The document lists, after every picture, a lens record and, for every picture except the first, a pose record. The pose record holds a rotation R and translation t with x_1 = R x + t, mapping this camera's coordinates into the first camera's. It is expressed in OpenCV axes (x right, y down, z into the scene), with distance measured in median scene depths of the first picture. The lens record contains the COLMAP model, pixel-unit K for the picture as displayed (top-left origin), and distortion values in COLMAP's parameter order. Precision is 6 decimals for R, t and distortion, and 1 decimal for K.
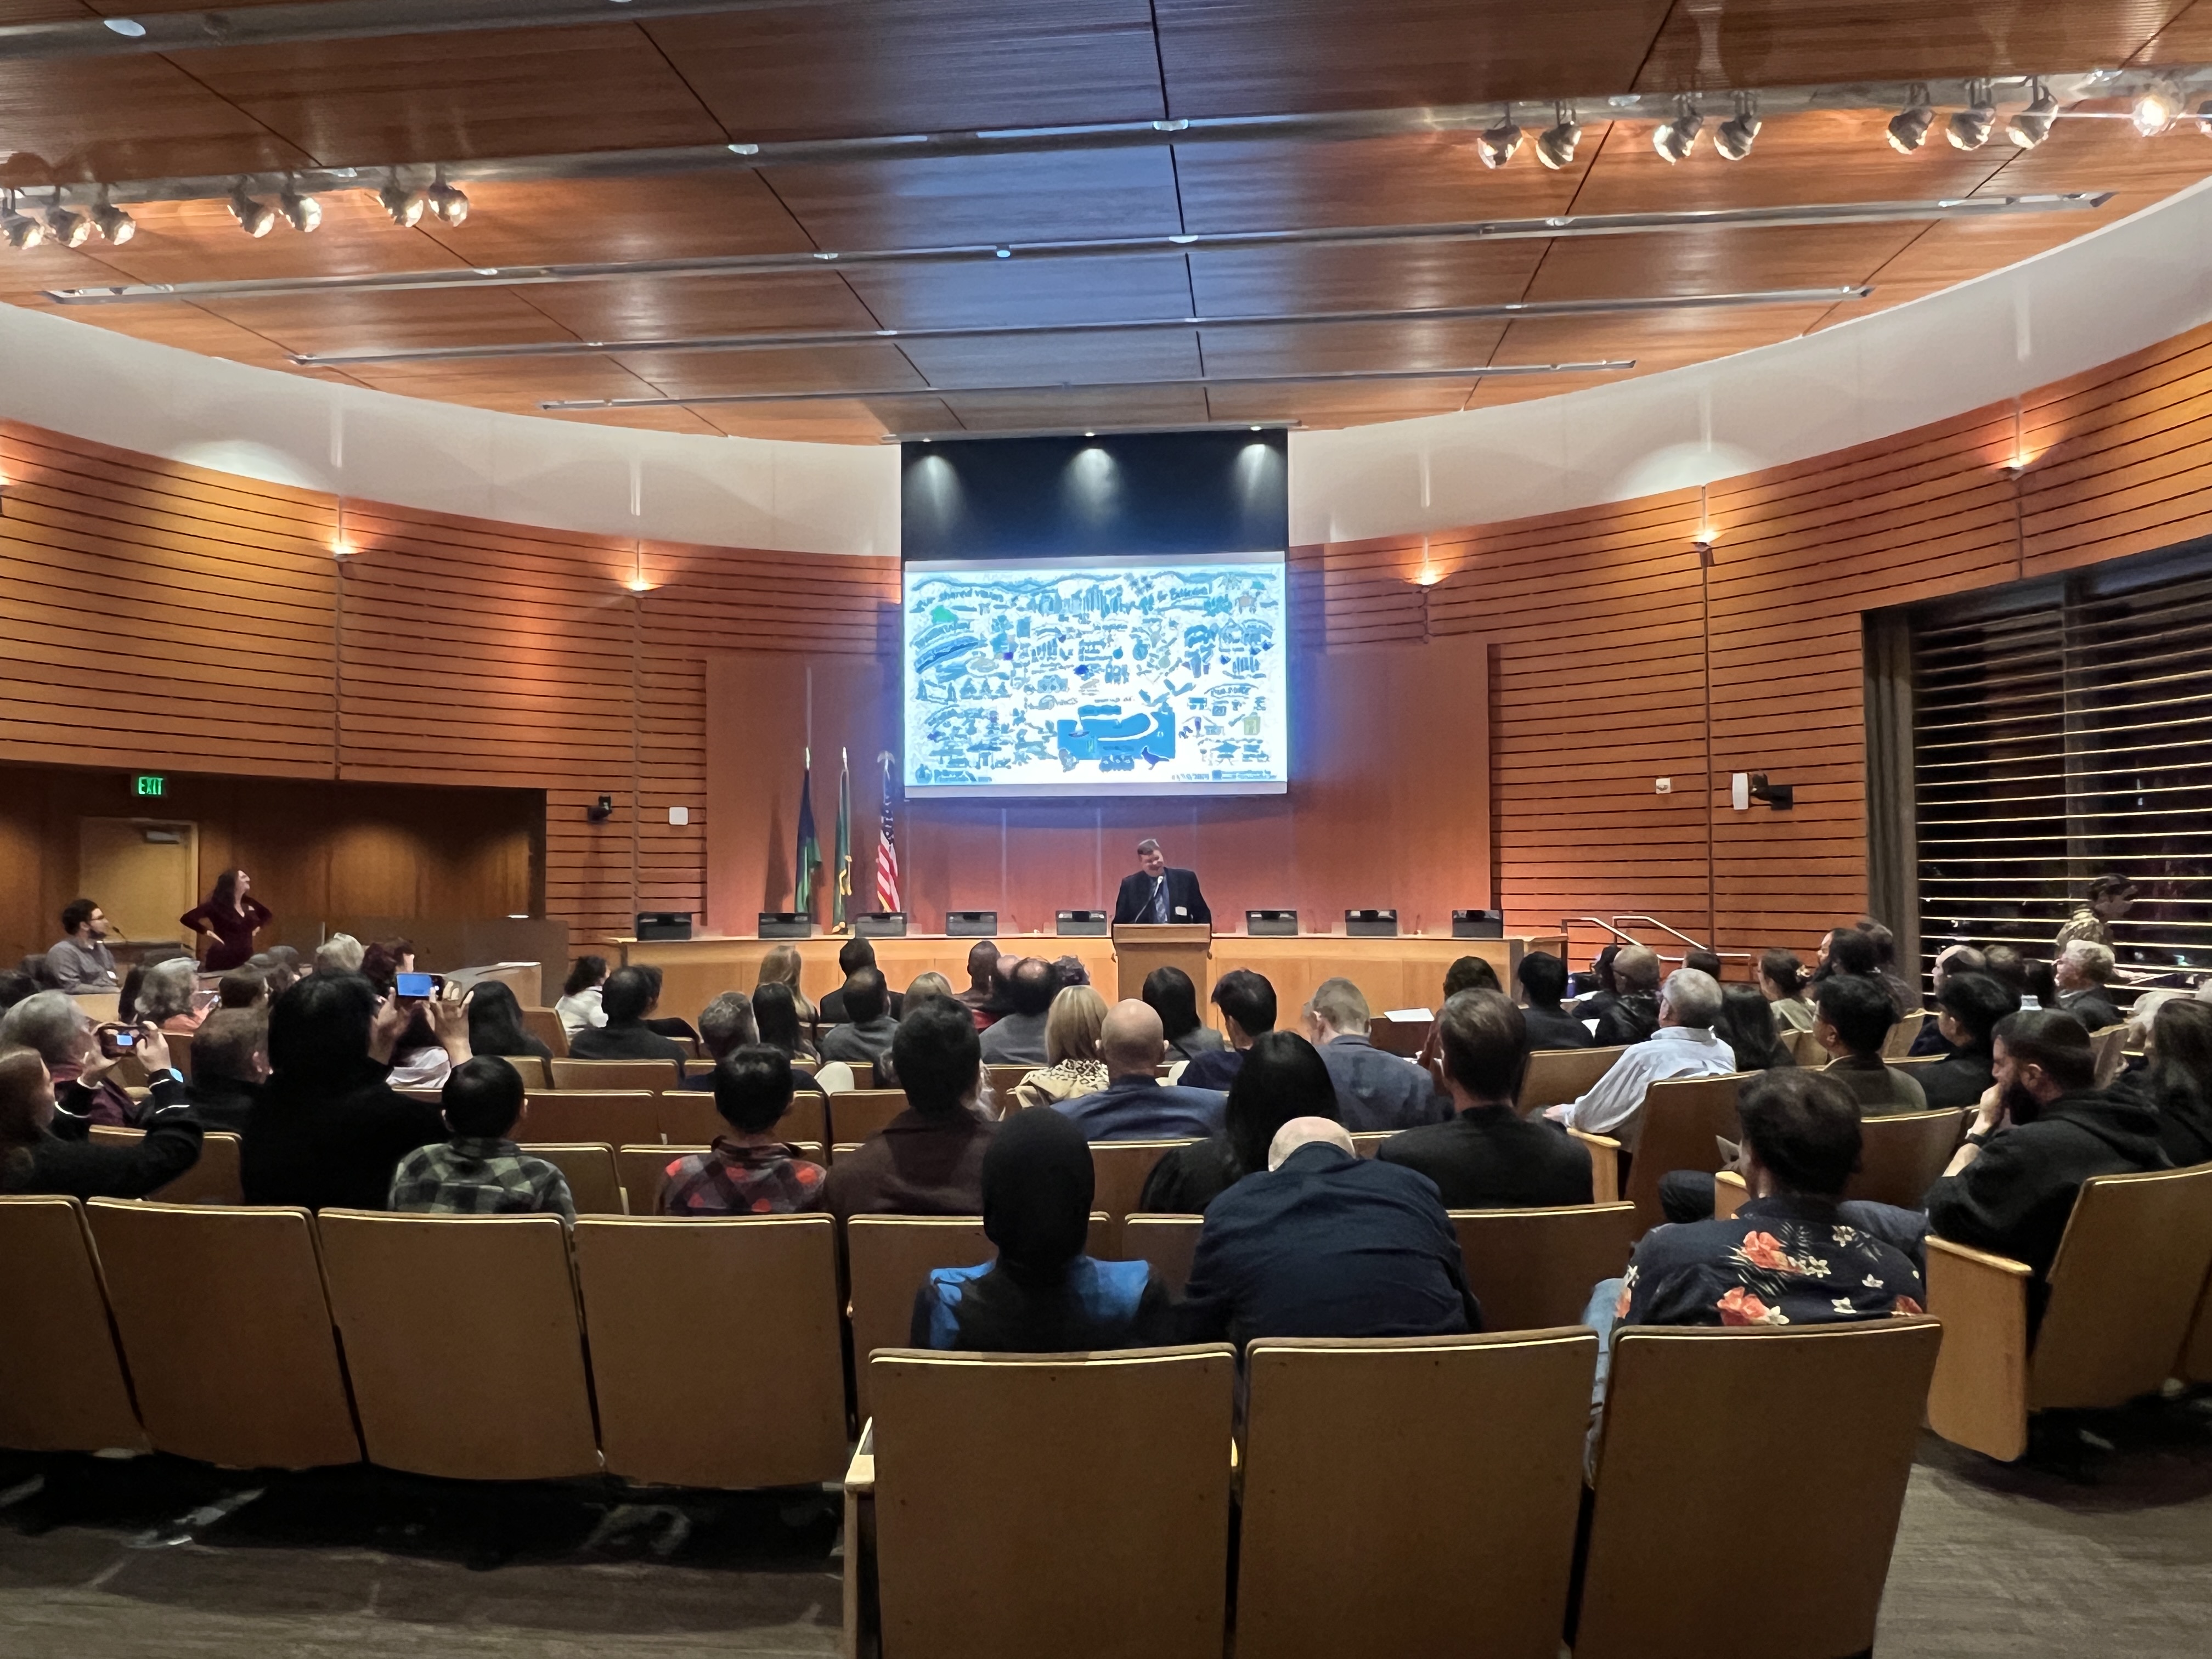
lens RADIAL K [[1453.8, 0, 1106.0], [0, 1453.8, 829.5], [0, 0, 1]] dist [-0.000988, -0.000616]
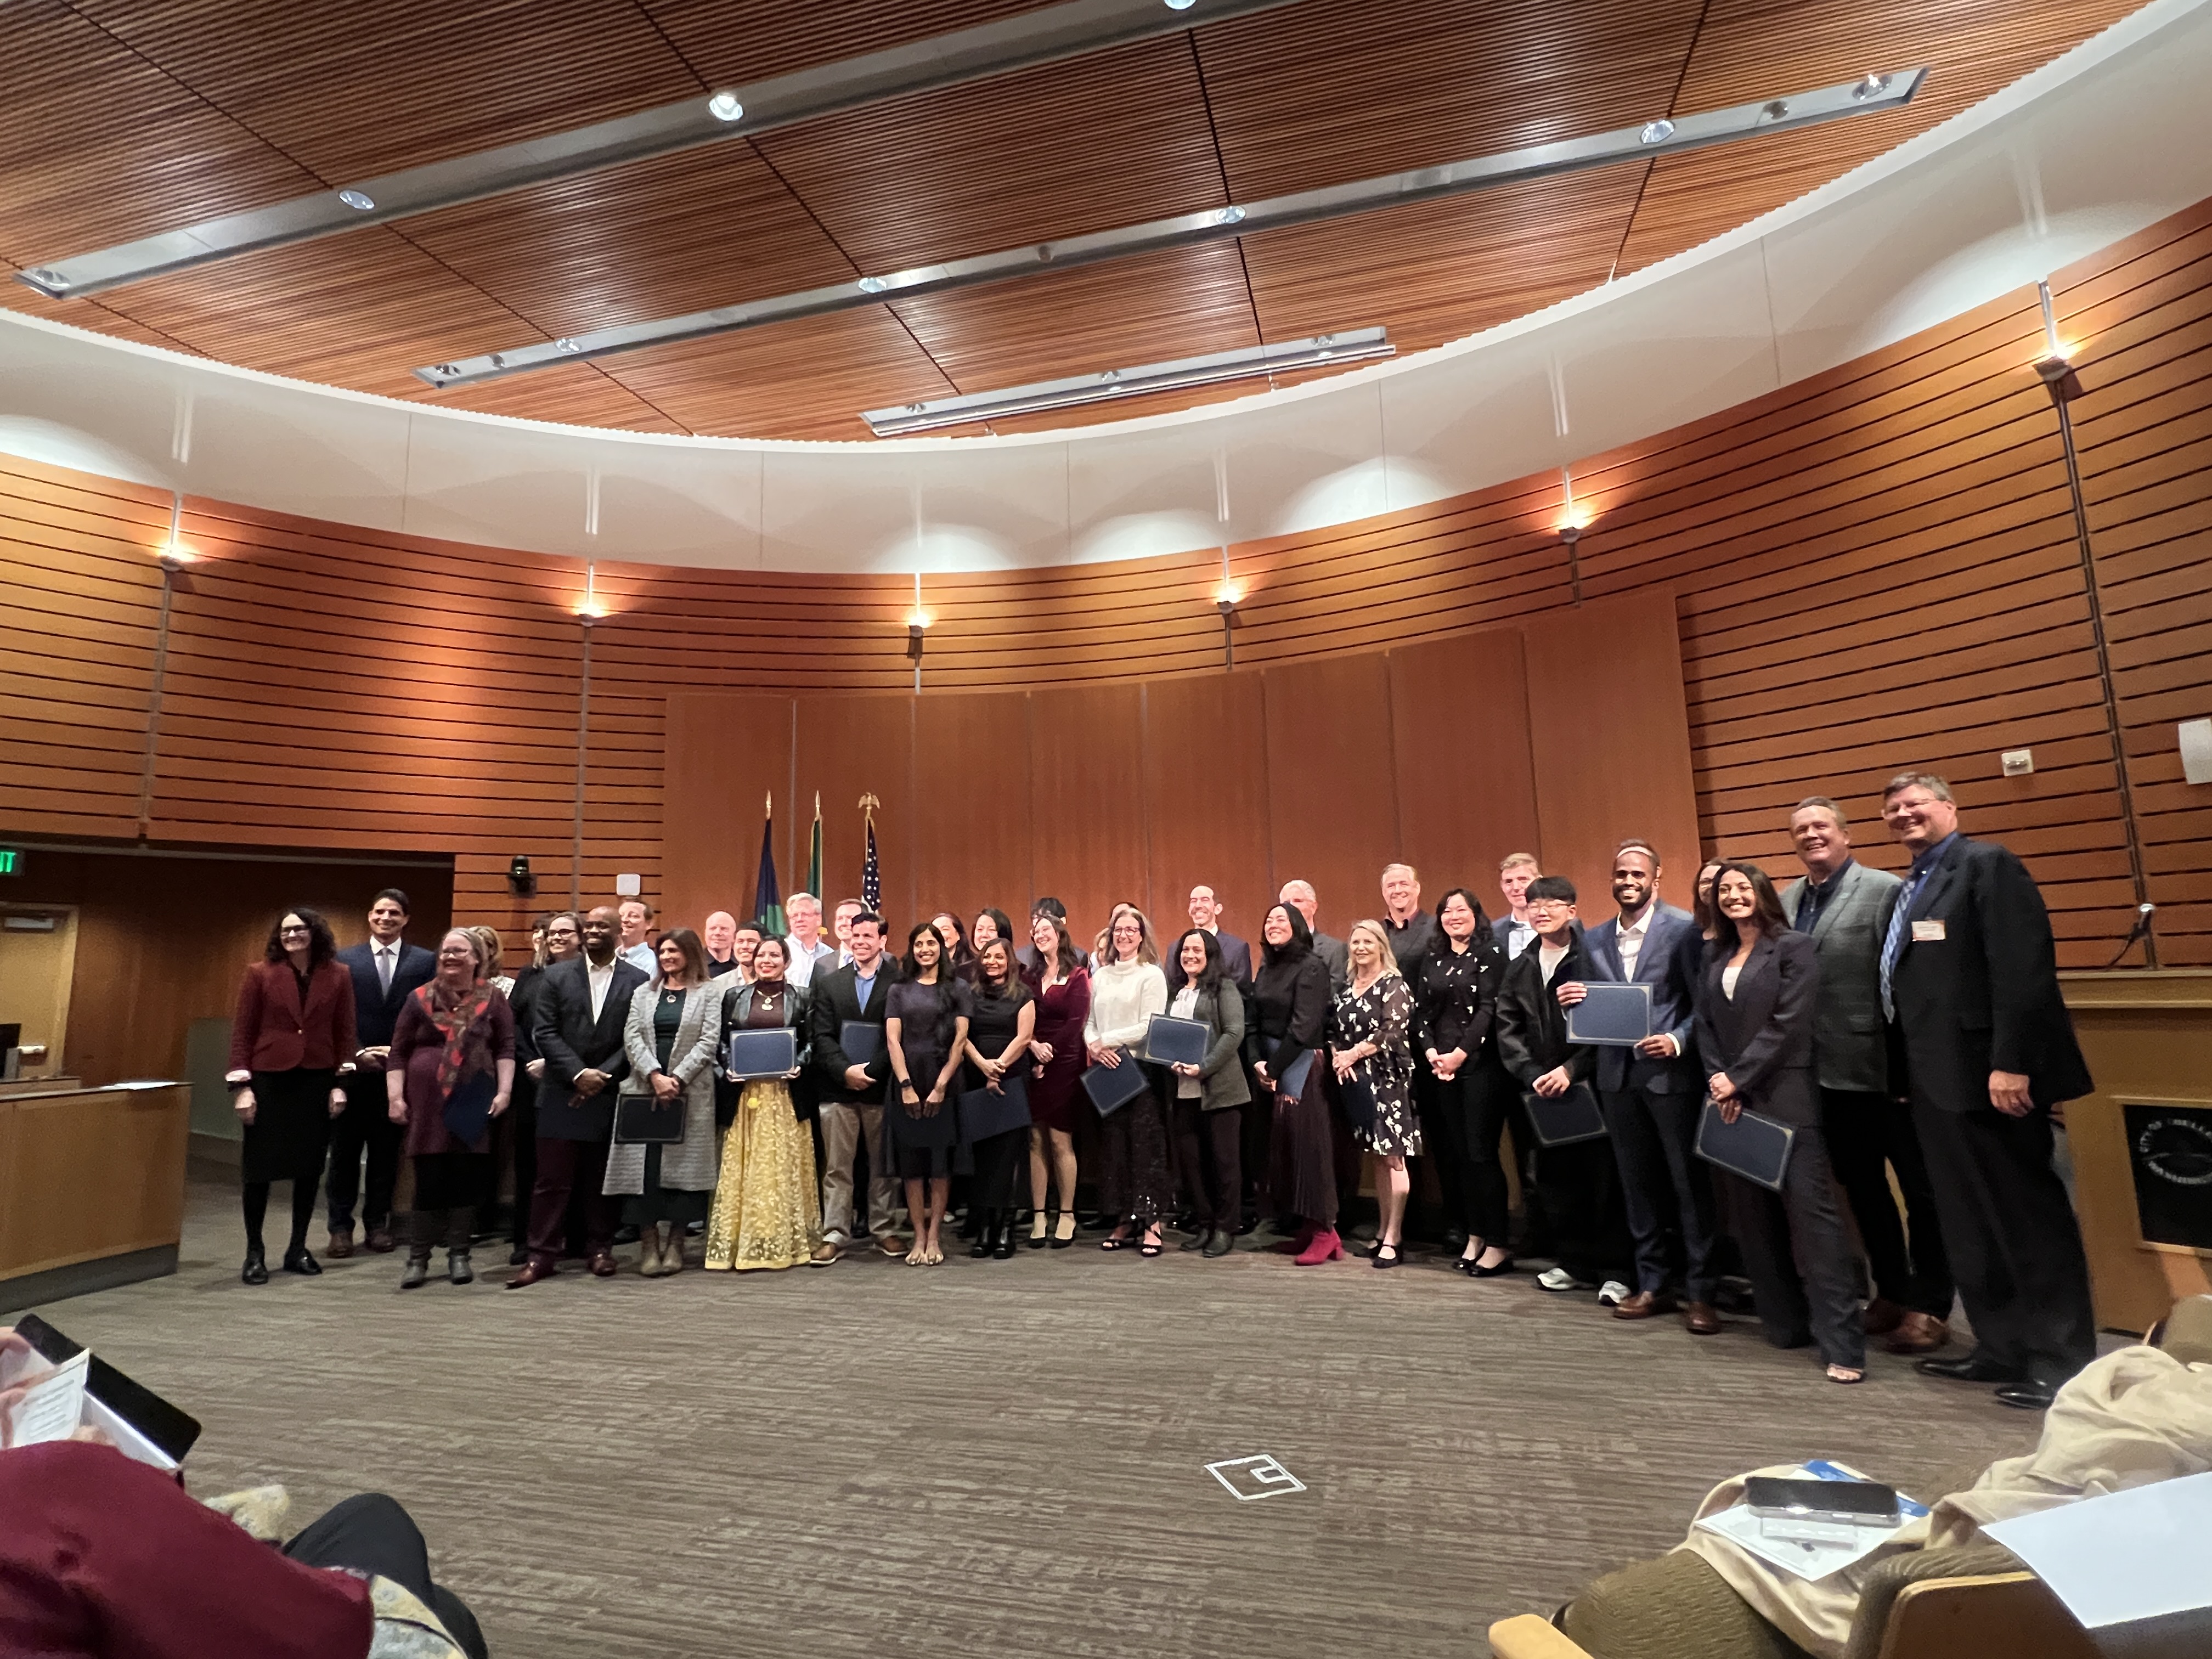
lens RADIAL K [[1116.2, 0, 1106.0], [0, 1116.2, 829.5], [0, 0, 1]] dist [0.000298, -0.000118]
pose [[0.988586, -0.040645, -0.145068, 0.065897], [0.025285, 0.994024, -0.106195, 0.034723], [0.148517, 0.101315, 0.983706, 0.441219]]
